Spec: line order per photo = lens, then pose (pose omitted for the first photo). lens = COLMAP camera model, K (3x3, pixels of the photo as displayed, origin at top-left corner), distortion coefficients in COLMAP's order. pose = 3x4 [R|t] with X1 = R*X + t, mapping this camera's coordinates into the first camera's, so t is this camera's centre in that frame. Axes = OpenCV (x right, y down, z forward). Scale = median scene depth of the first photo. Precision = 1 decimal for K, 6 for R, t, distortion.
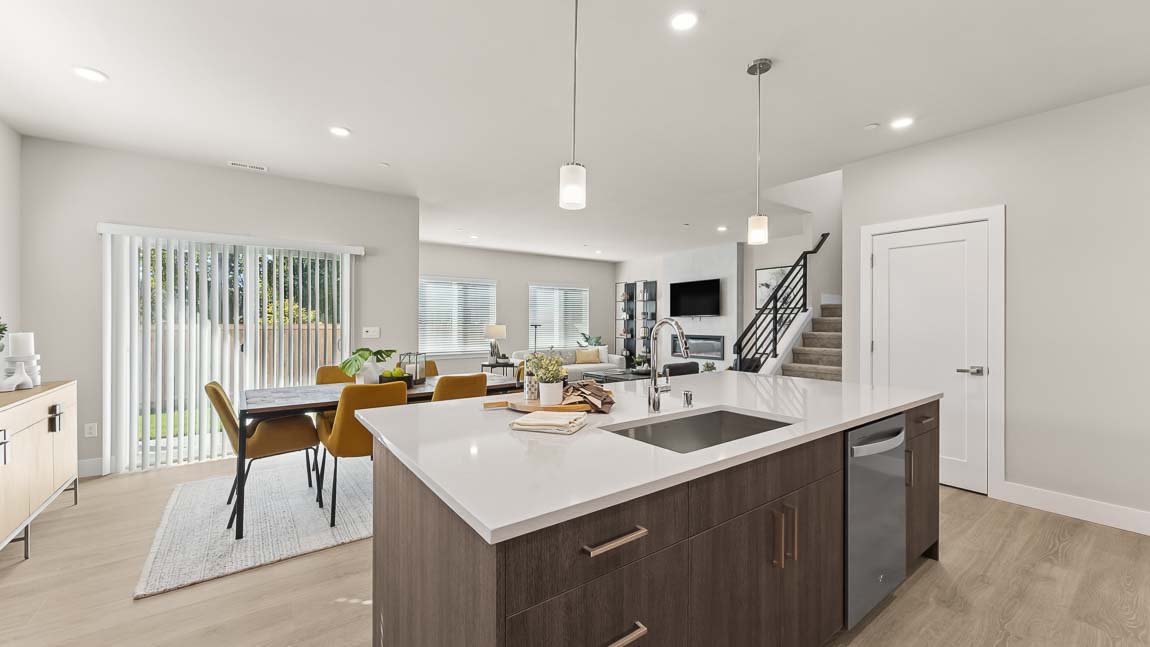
lens RADIAL K [[454.4, 0, 612.4], [0, 454.4, 320.2], [0, 0, 1]] dist [-0.012292, -0.000938]
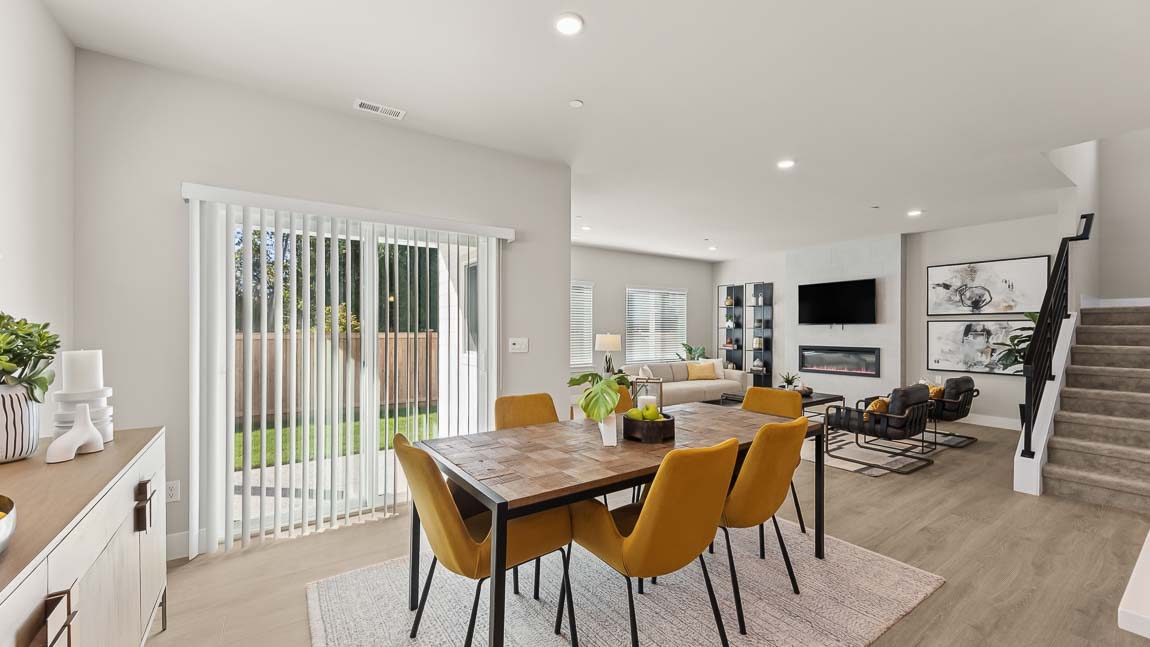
lens RADIAL K [[454.4, 0, 598.7], [0, 454.4, 330.1], [0, 0, 1]] dist [-0.012292, -0.000938]
pose [[0.999096, 0.001129, -0.042496, -0.220680], [-0.000987, 0.999994, 0.003370, 0.000016], [0.042500, -0.003325, 0.999091, 0.155486]]
